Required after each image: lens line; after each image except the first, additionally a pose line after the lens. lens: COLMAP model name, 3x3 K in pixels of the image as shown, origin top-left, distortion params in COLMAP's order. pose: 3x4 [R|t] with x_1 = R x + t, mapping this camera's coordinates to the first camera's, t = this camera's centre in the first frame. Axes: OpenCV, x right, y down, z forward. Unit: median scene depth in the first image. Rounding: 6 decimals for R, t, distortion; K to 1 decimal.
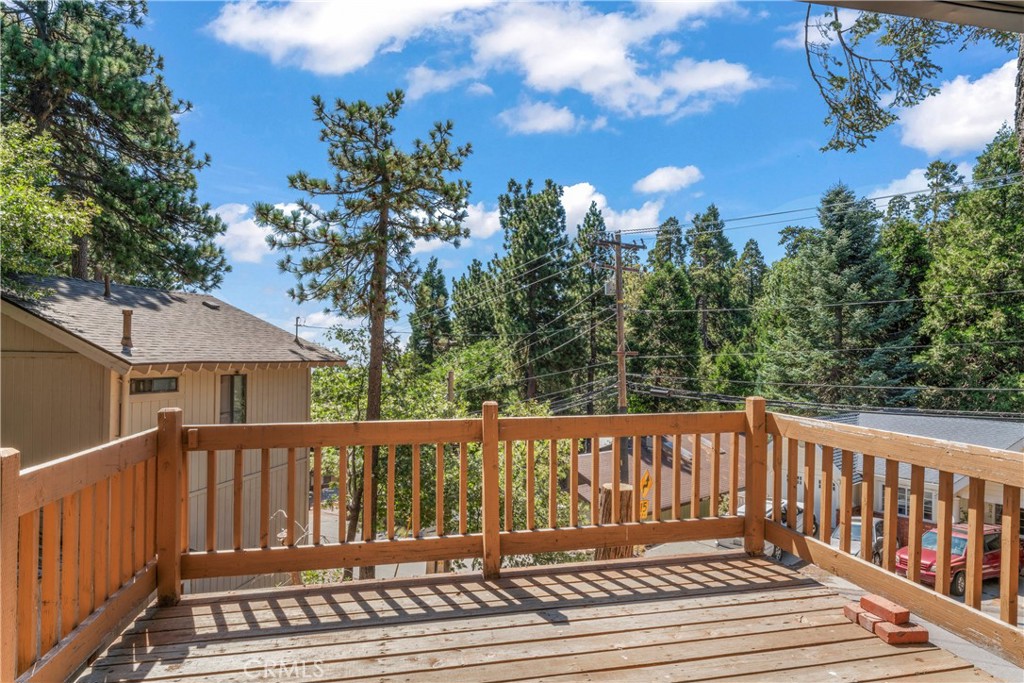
lens RADIAL K [[593.5, 0, 521.7], [0, 593.5, 348.7], [0, 0, 1]] dist [-0.000361, -0.001835]
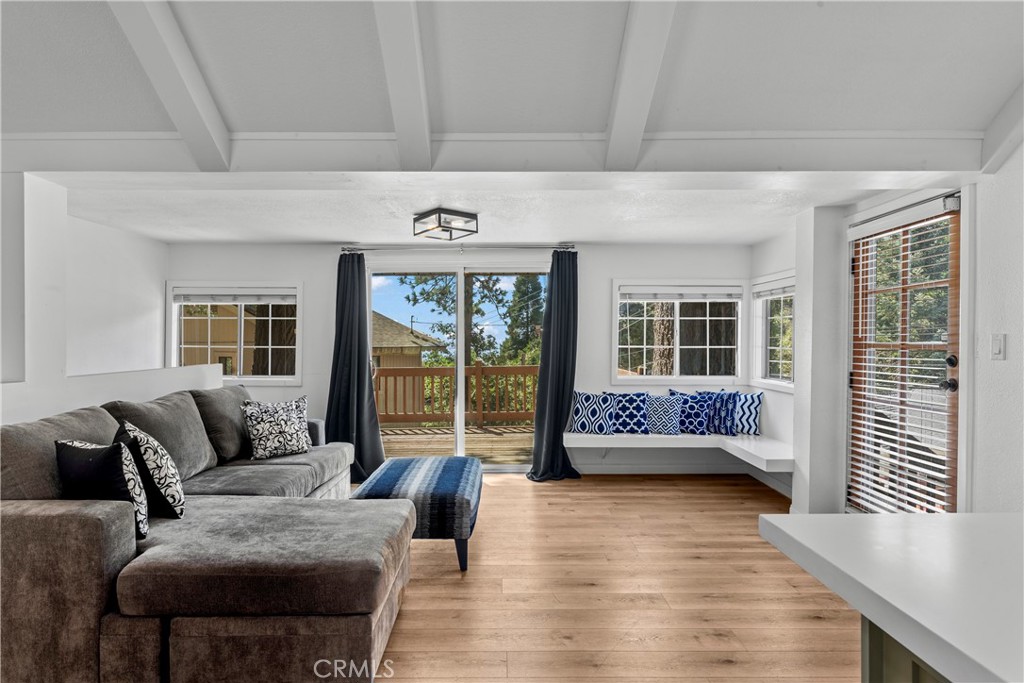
lens RADIAL K [[566.1, 0, 509.1], [0, 566.1, 337.6], [0, 0, 1]] dist [0.000169, 0.000010]
pose [[0.983222, -0.010371, -0.182118, 0.089958], [0.011538, 0.999919, 0.005348, -0.005611], [0.182048, -0.007360, 0.983262, -0.273231]]
